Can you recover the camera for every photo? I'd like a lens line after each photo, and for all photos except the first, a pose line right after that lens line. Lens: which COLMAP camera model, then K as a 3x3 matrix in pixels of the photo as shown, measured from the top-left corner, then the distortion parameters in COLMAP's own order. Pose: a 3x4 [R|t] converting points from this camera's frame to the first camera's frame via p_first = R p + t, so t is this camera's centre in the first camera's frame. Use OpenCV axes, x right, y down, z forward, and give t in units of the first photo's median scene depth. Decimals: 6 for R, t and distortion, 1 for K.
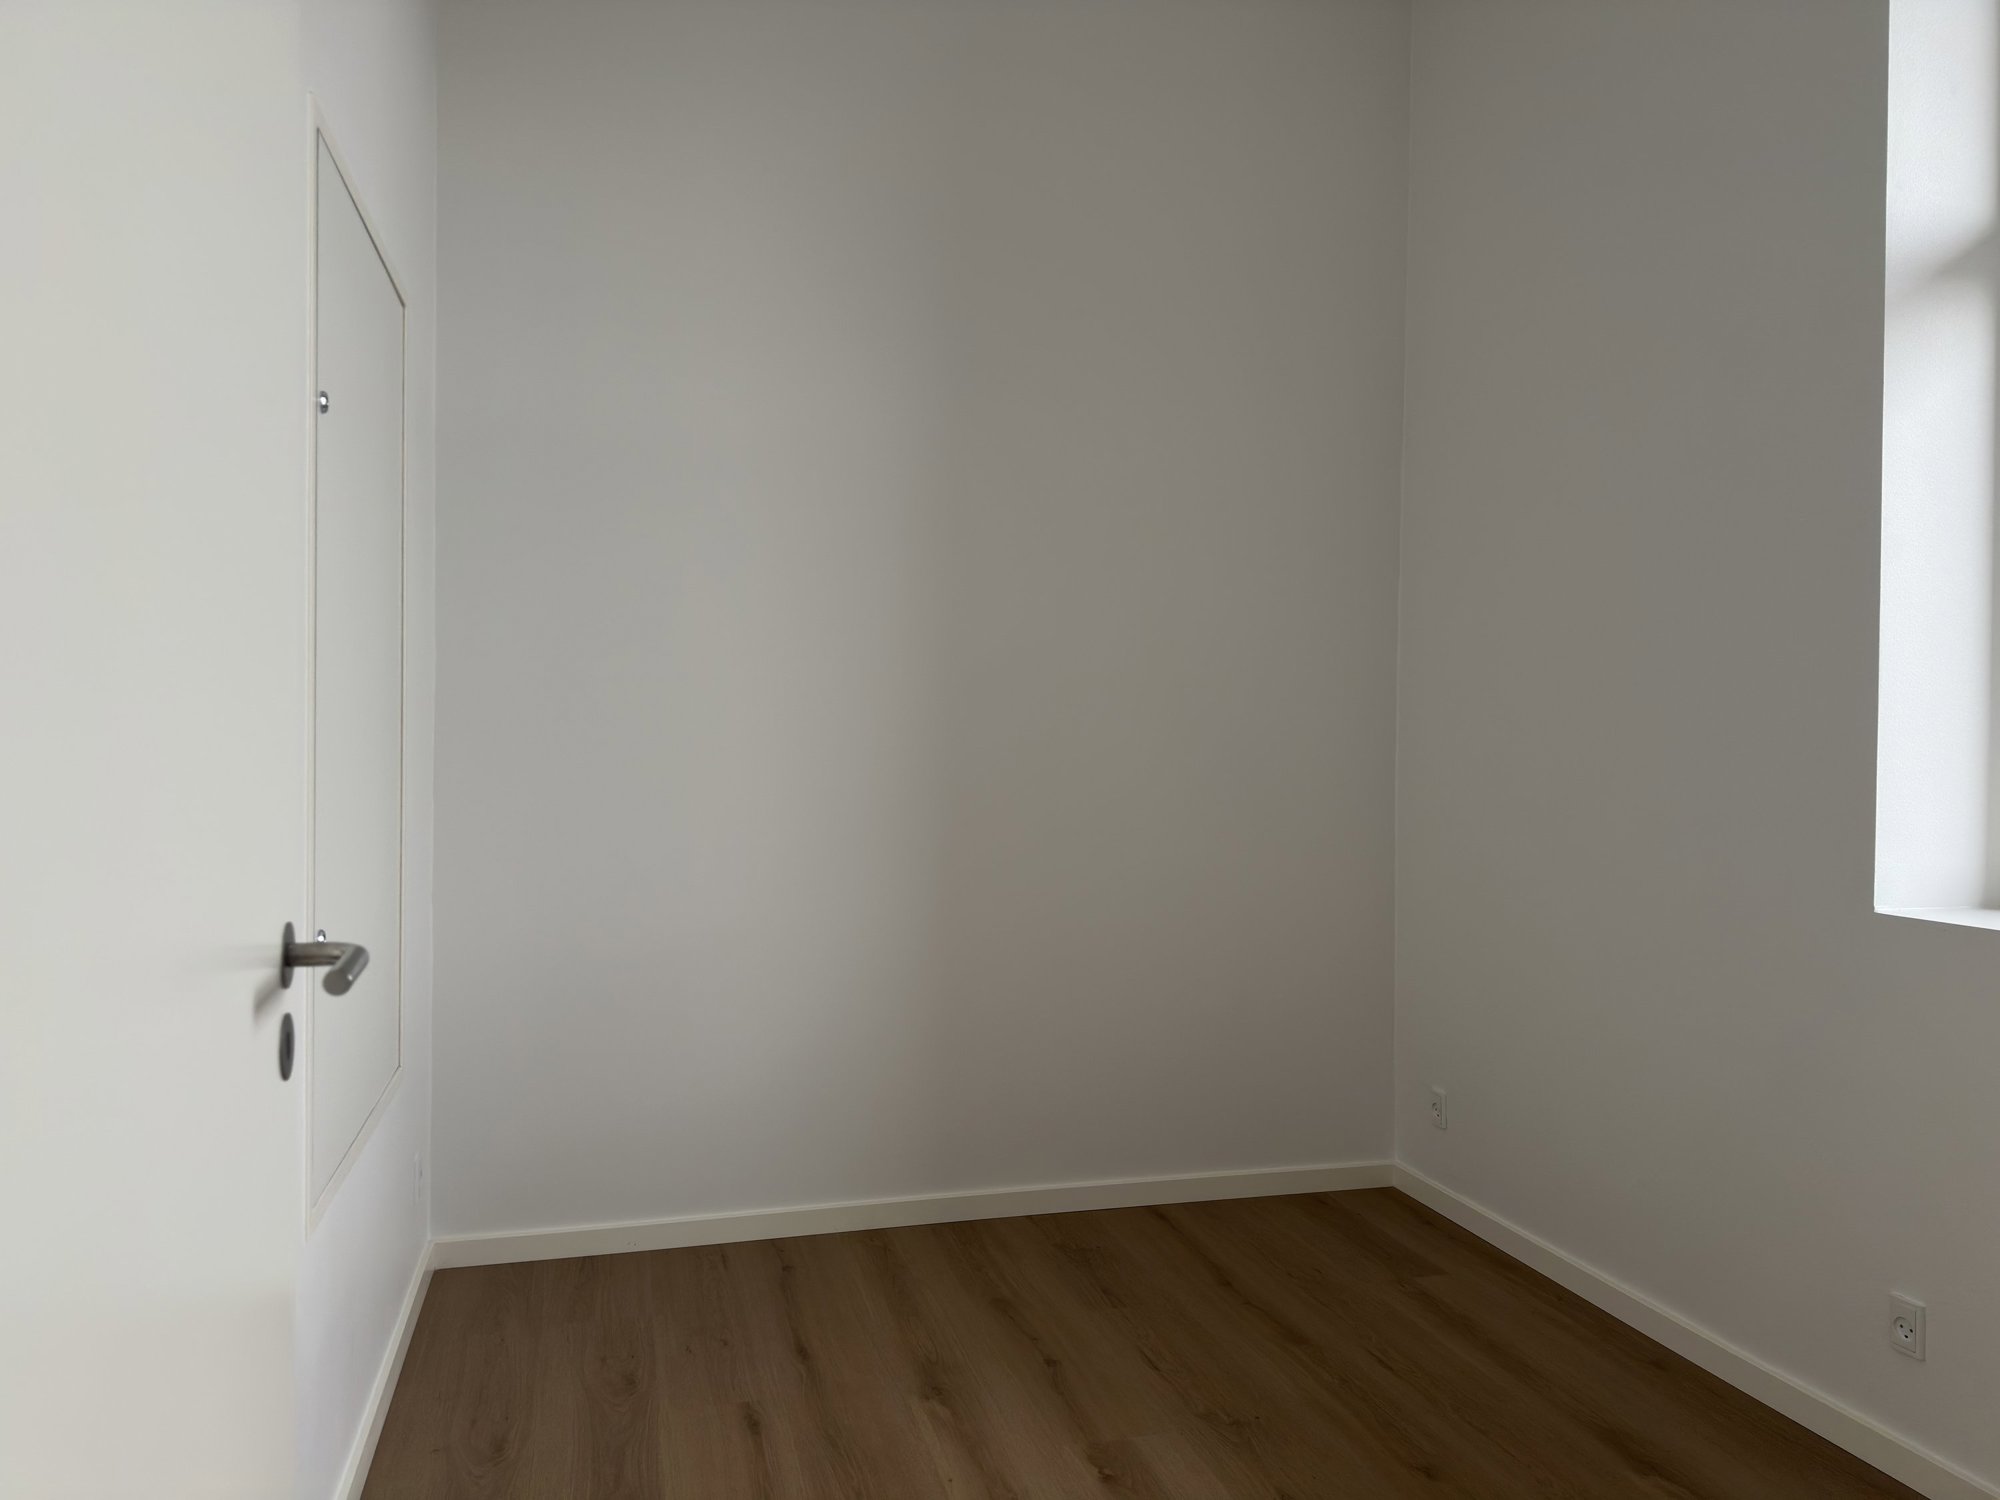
lens RADIAL K [[1404.8, 0, 1000.0], [0, 1404.8, 750.0], [0, 0, 1]] dist [0.023573, -0.054134]
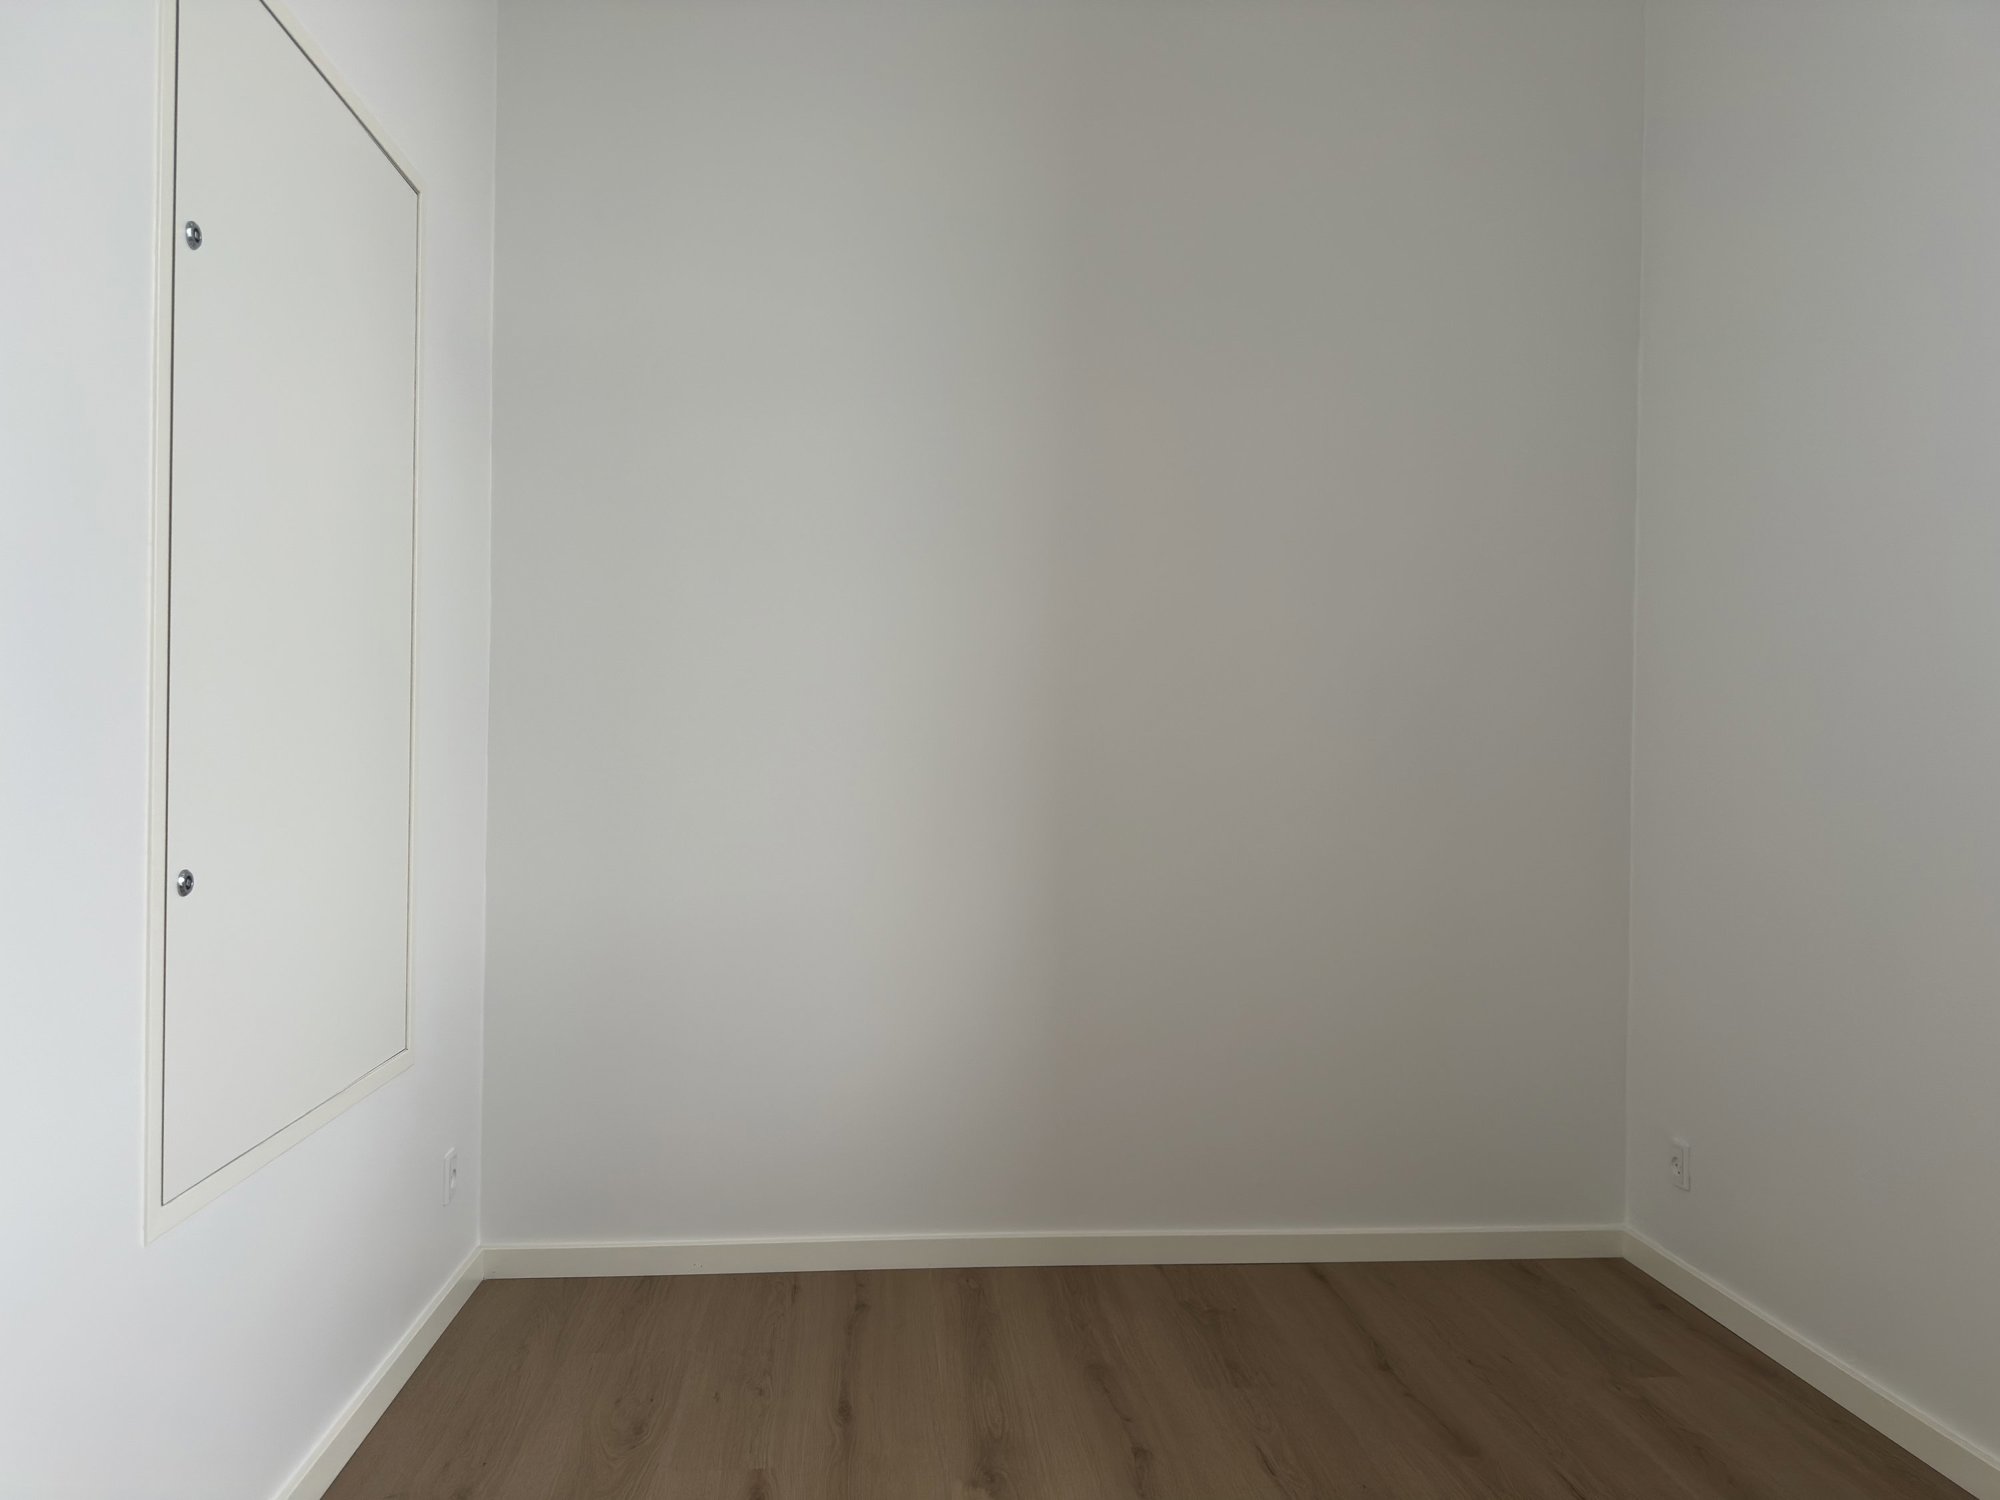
lens RADIAL K [[1404.8, 0, 1000.0], [0, 1404.8, 750.0], [0, 0, 1]] dist [0.023573, -0.054134]
pose [[0.984000, 0.004434, -0.178115, 0.083581], [-0.007953, 0.999787, -0.019051, 0.042983], [0.177992, 0.020163, 0.983825, 0.159556]]
